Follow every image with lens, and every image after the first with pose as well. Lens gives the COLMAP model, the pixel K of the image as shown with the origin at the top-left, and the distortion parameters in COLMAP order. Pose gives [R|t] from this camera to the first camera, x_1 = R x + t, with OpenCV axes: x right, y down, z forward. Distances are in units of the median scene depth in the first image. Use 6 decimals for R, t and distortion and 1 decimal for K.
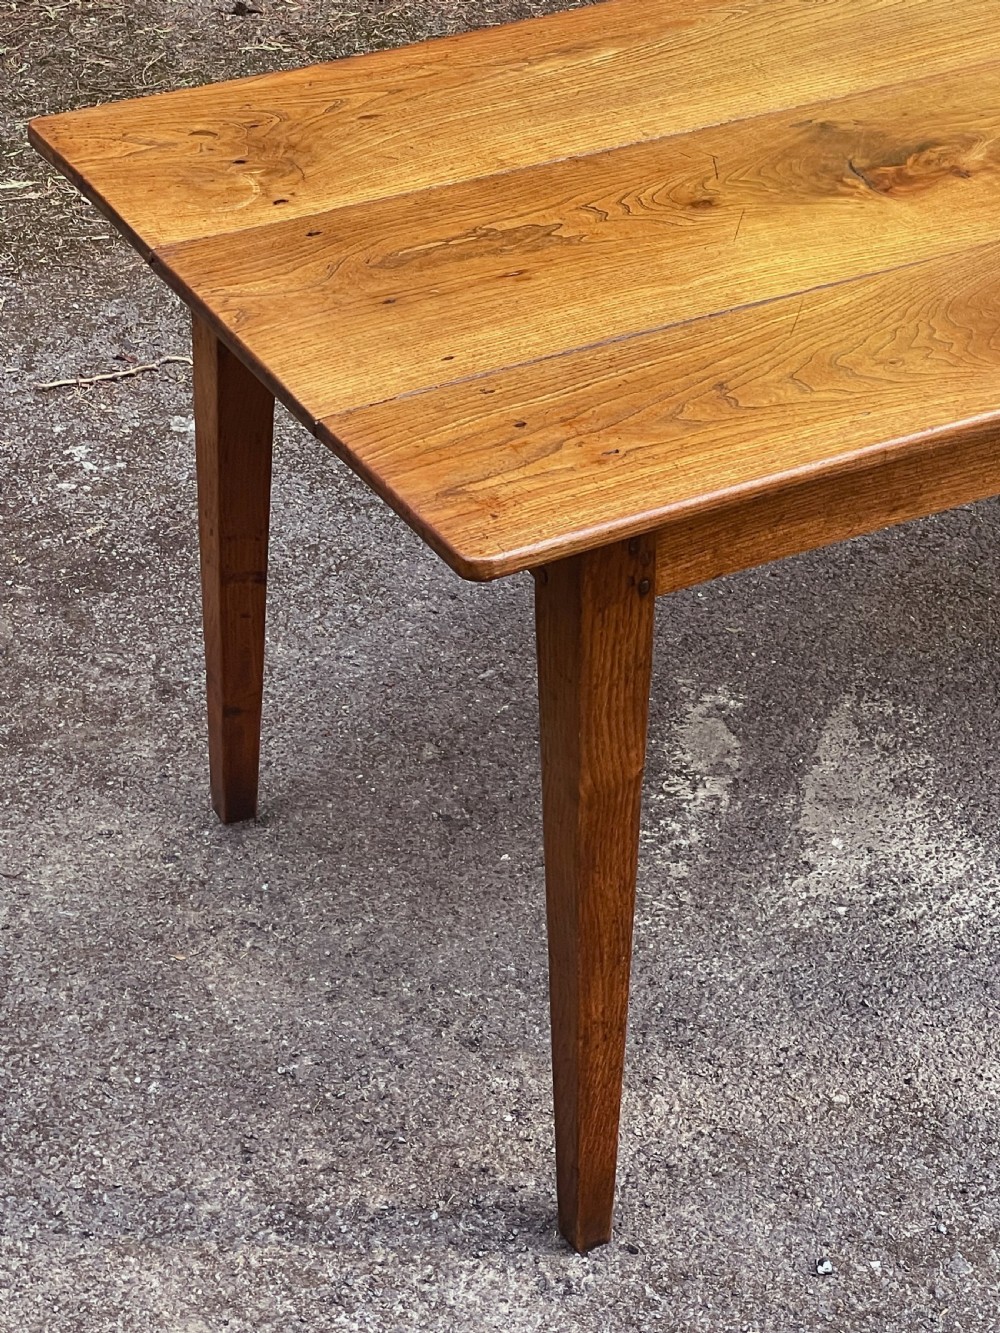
lens RADIAL K [[3258.5, 0, 476.4], [0, 3258.5, 664.5], [0, 0, 1]] dist [0.039139, 0.696127]
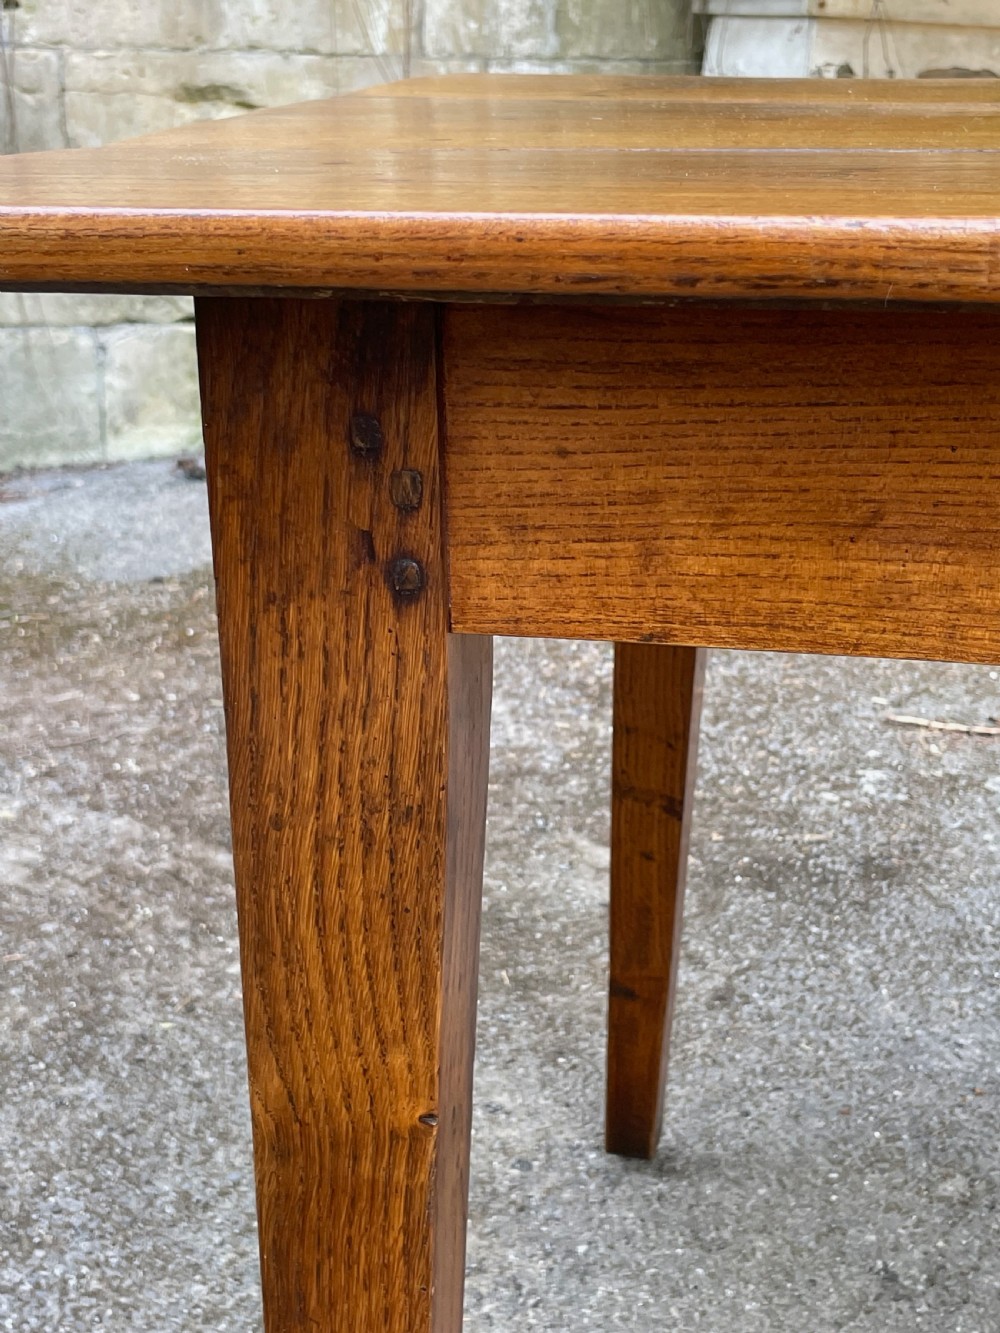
lens RADIAL K [[1826.9, 0, 507.0], [0, 1826.9, 660.0], [0, 0, 1]] dist [0.141678, -0.361741]
pose [[0.751925, 0.212438, -0.624082, 0.136834], [-0.359273, 0.925776, -0.117736, 0.003417], [0.552749, 0.312745, 0.772437, 0.613264]]
